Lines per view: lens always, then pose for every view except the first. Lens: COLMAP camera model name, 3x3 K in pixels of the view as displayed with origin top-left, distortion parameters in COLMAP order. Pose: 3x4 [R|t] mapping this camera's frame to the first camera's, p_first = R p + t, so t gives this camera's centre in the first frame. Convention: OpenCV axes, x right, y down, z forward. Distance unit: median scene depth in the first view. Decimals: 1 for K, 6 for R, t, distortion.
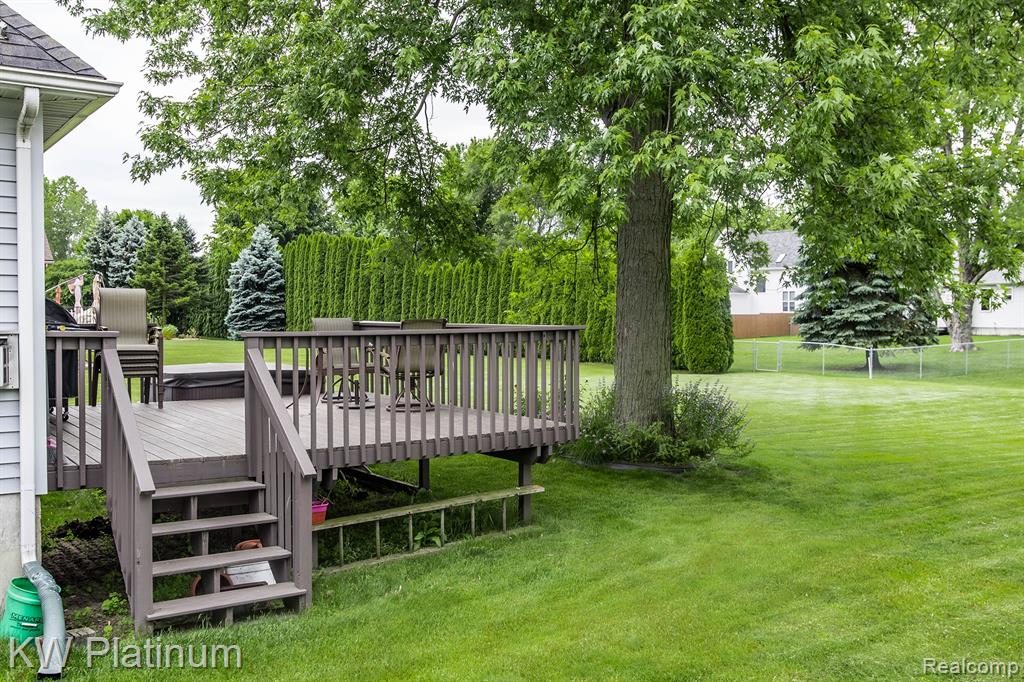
lens RADIAL K [[988.4, 0, 510.8], [0, 988.4, 343.2], [0, 0, 1]] dist [-0.003379, 0.000000]
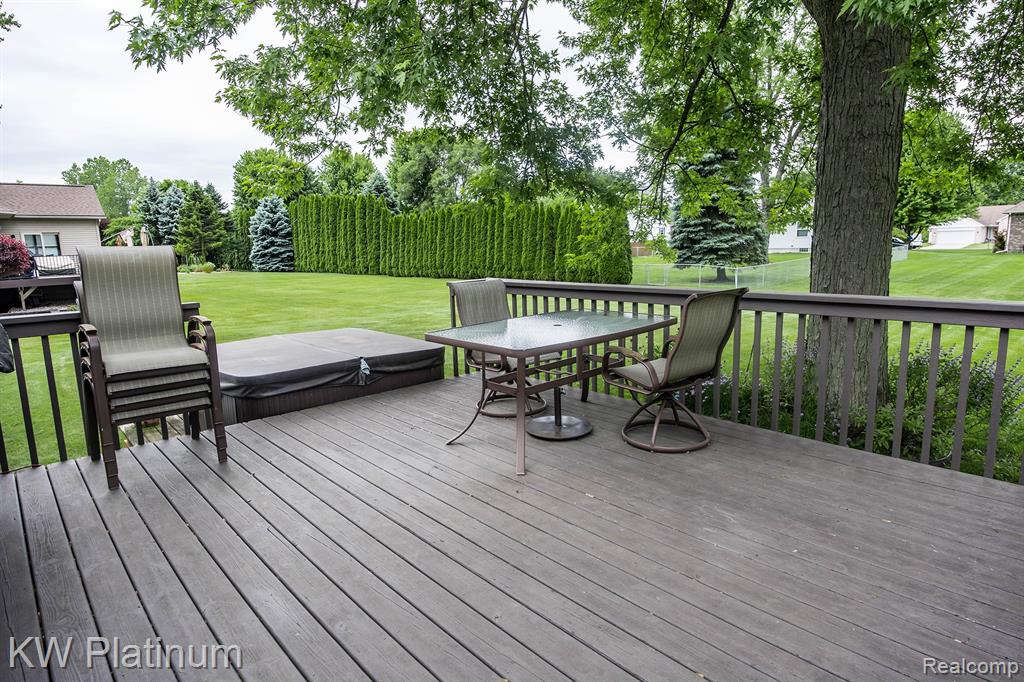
lens RADIAL K [[587.7, 0, 513.7], [0, 587.7, 341.4], [0, 0, 1]] dist [0.003529, -0.004835]
pose [[0.989273, -0.048855, 0.137669, -0.036109], [0.030208, 0.990464, 0.134417, -0.006413], [-0.142923, -0.128817, 0.981315, 0.101646]]
